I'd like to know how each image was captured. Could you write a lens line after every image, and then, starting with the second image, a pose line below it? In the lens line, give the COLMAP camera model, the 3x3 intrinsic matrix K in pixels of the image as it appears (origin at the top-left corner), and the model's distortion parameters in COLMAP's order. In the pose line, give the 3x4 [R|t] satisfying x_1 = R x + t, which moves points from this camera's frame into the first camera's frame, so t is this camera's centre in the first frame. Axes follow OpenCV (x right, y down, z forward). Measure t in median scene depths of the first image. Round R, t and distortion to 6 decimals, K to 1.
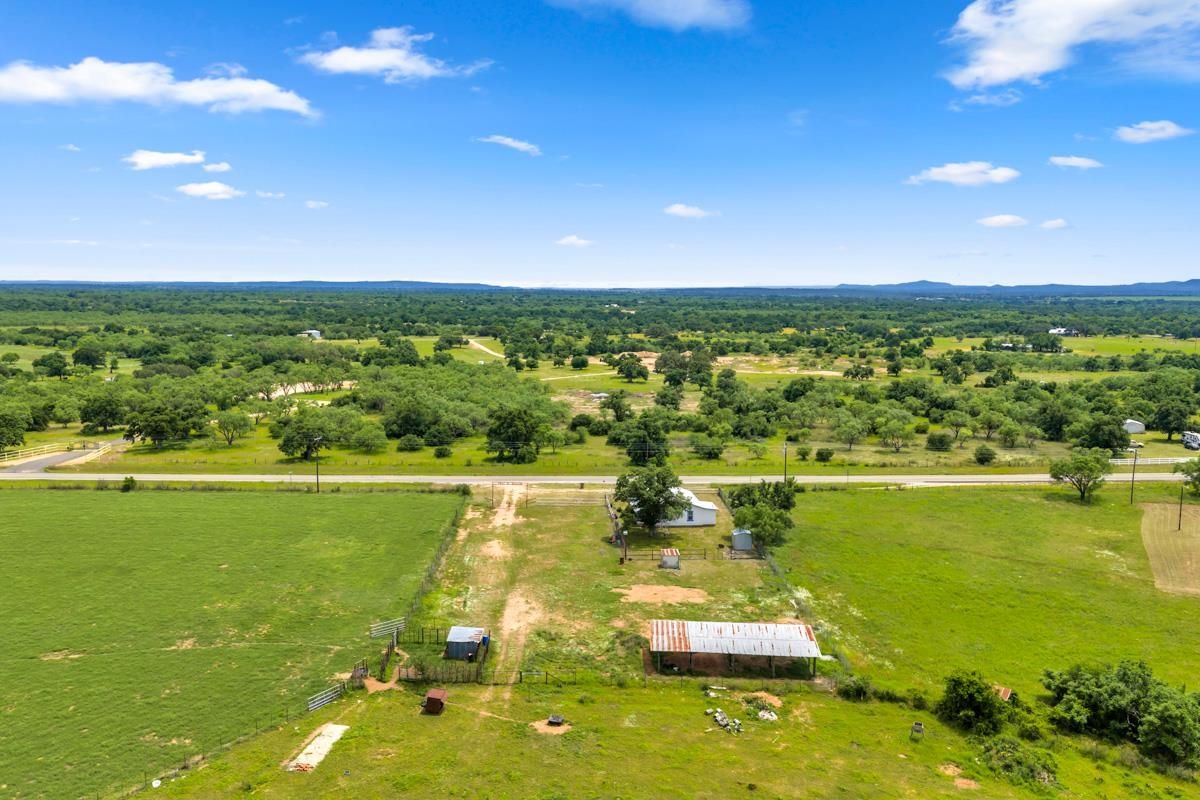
lens RADIAL K [[993.7, 0, 598.5], [0, 993.7, 393.7], [0, 0, 1]] dist [0.022398, -0.044633]
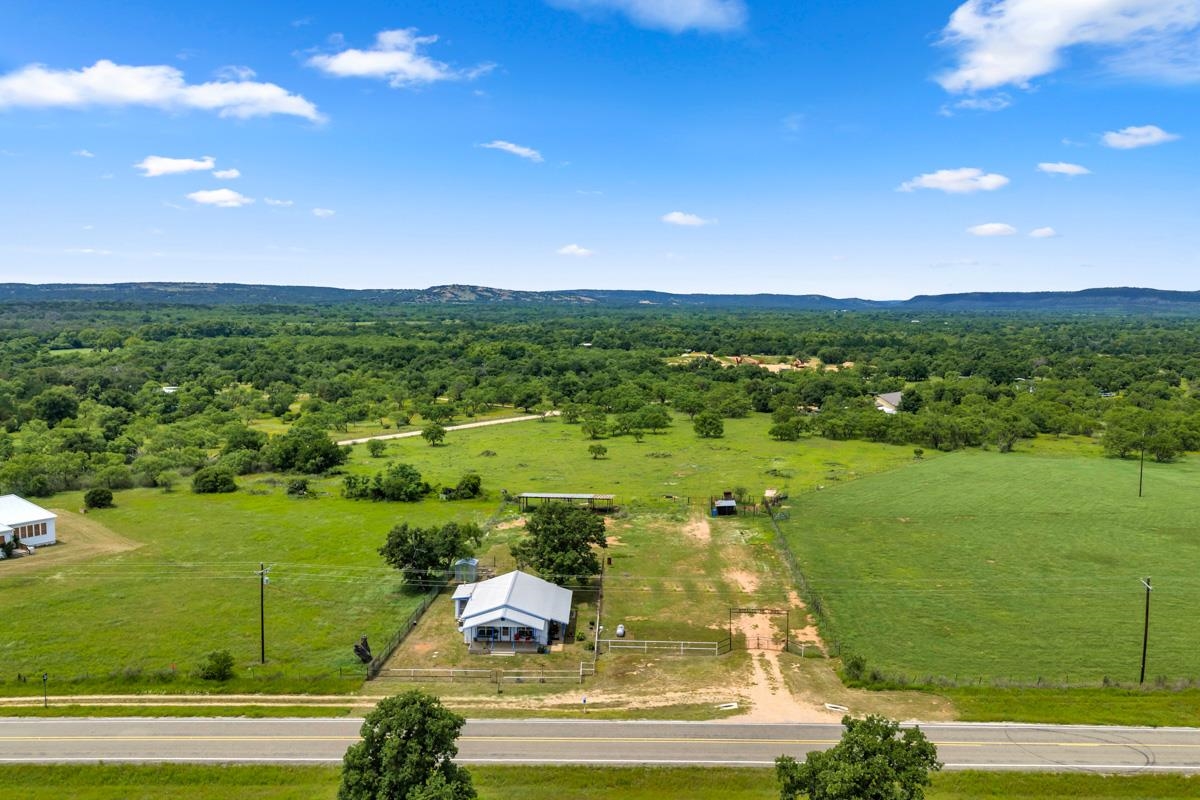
lens RADIAL K [[993.7, 0, 598.5], [0, 993.7, 393.7], [0, 0, 1]] dist [0.022398, -0.044633]
pose [[-0.995371, -0.026585, 0.092355, -0.033470], [-0.007608, 0.979760, 0.200033, -0.122346], [-0.095804, 0.198404, -0.975427, 1.203112]]
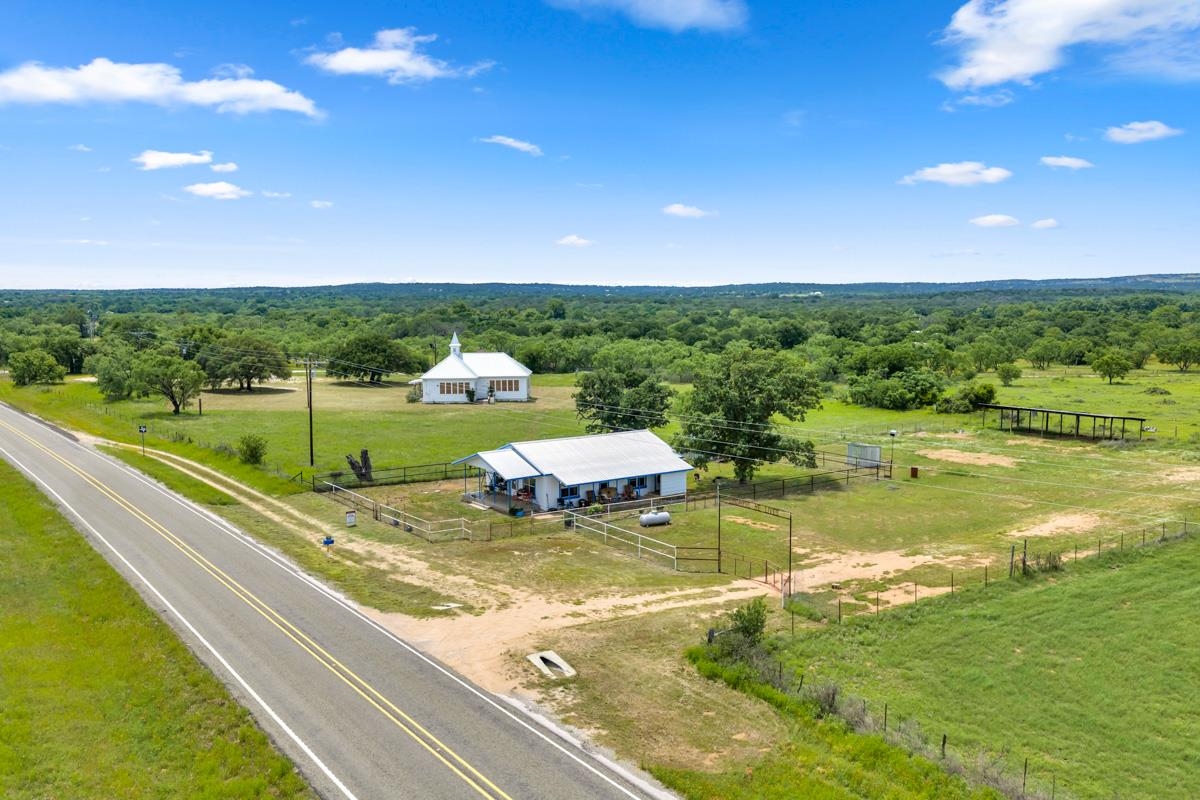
lens RADIAL K [[996.7, 0, 600.0], [0, 996.7, 400.0], [0, 0, 1]] dist [0.005361, -0.011126]
pose [[-0.516449, -0.094451, 0.851093, -0.247560], [0.092613, 0.981908, 0.165166, 0.002042], [-0.851295, 0.164122, -0.498358, 0.908356]]
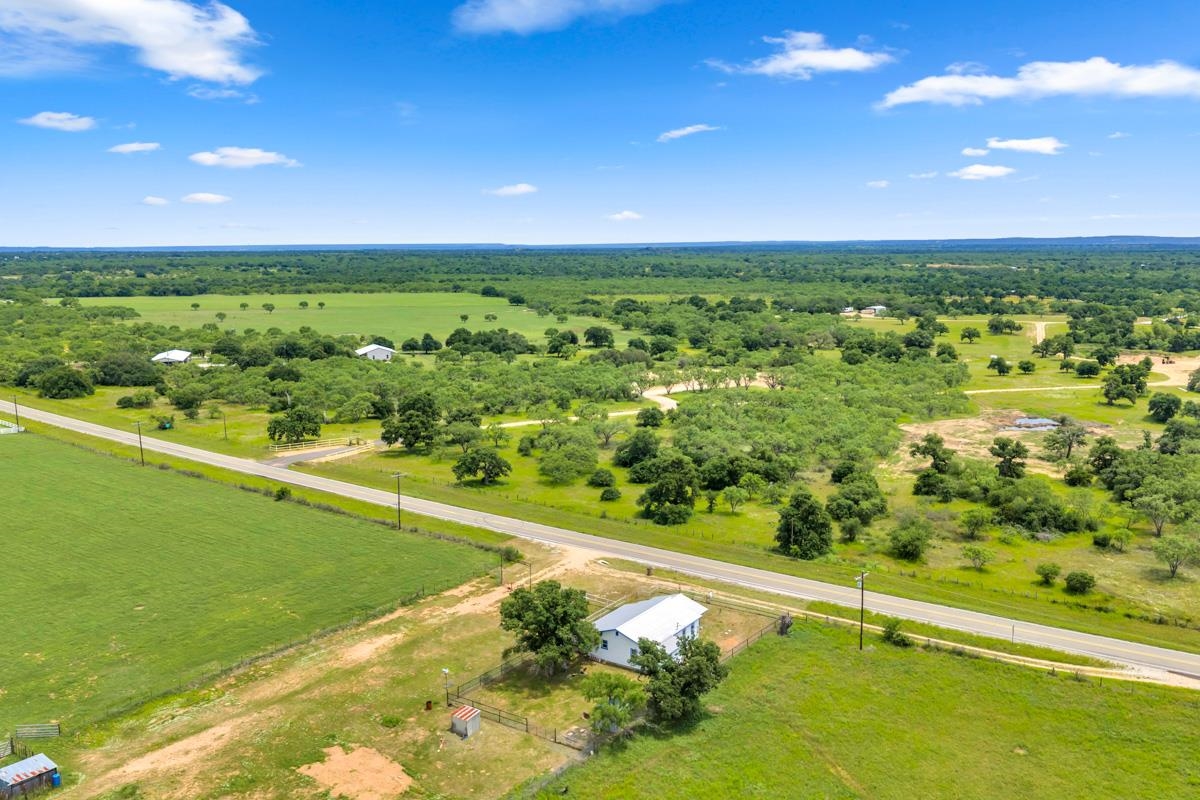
lens RADIAL K [[993.7, 0, 598.5], [0, 993.7, 393.7], [0, 0, 1]] dist [0.022398, -0.044633]
pose [[0.778381, 0.081617, -0.622465, 0.370962], [-0.055266, 0.996572, 0.061560, -0.083004], [0.625355, -0.013516, 0.780223, 0.291249]]
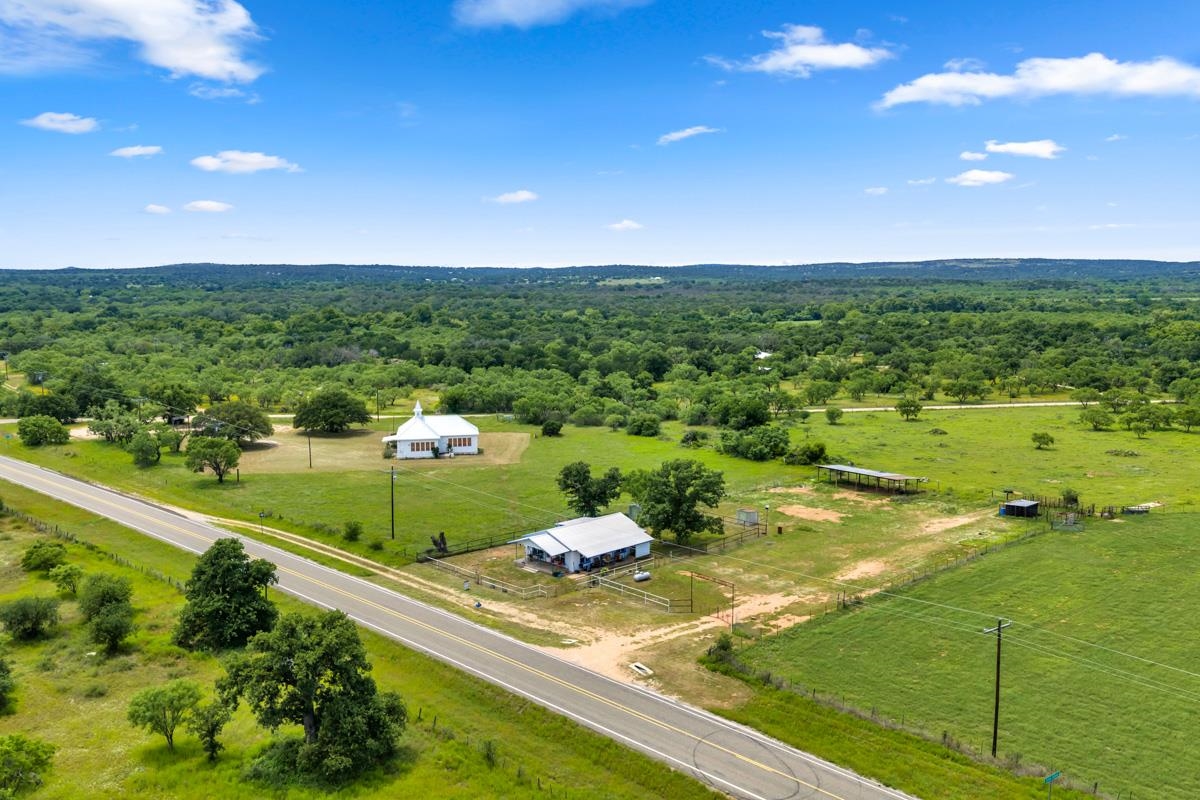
lens RADIAL K [[993.7, 0, 598.5], [0, 993.7, 393.7], [0, 0, 1]] dist [0.022398, -0.044633]
pose [[-0.644632, -0.097523, 0.758248, -0.374531], [0.080072, 0.977762, 0.193830, -0.108308], [-0.760289, 0.185663, -0.622487, 1.074269]]
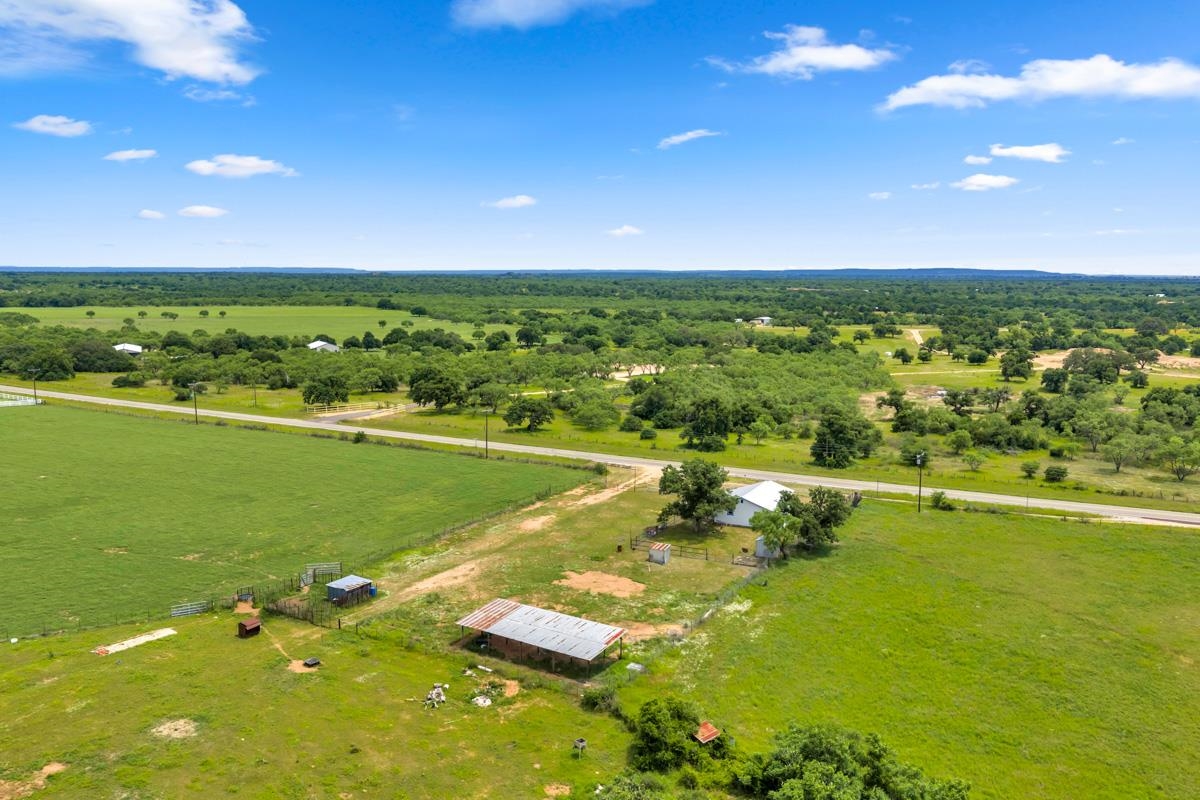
lens RADIAL K [[993.7, 0, 598.5], [0, 993.7, 393.7], [0, 0, 1]] dist [0.022398, -0.044633]
pose [[0.861335, 0.059250, -0.504570, 0.309504], [-0.053148, 0.998235, 0.026492, -0.007894], [0.505250, 0.003998, 0.862964, 0.077796]]
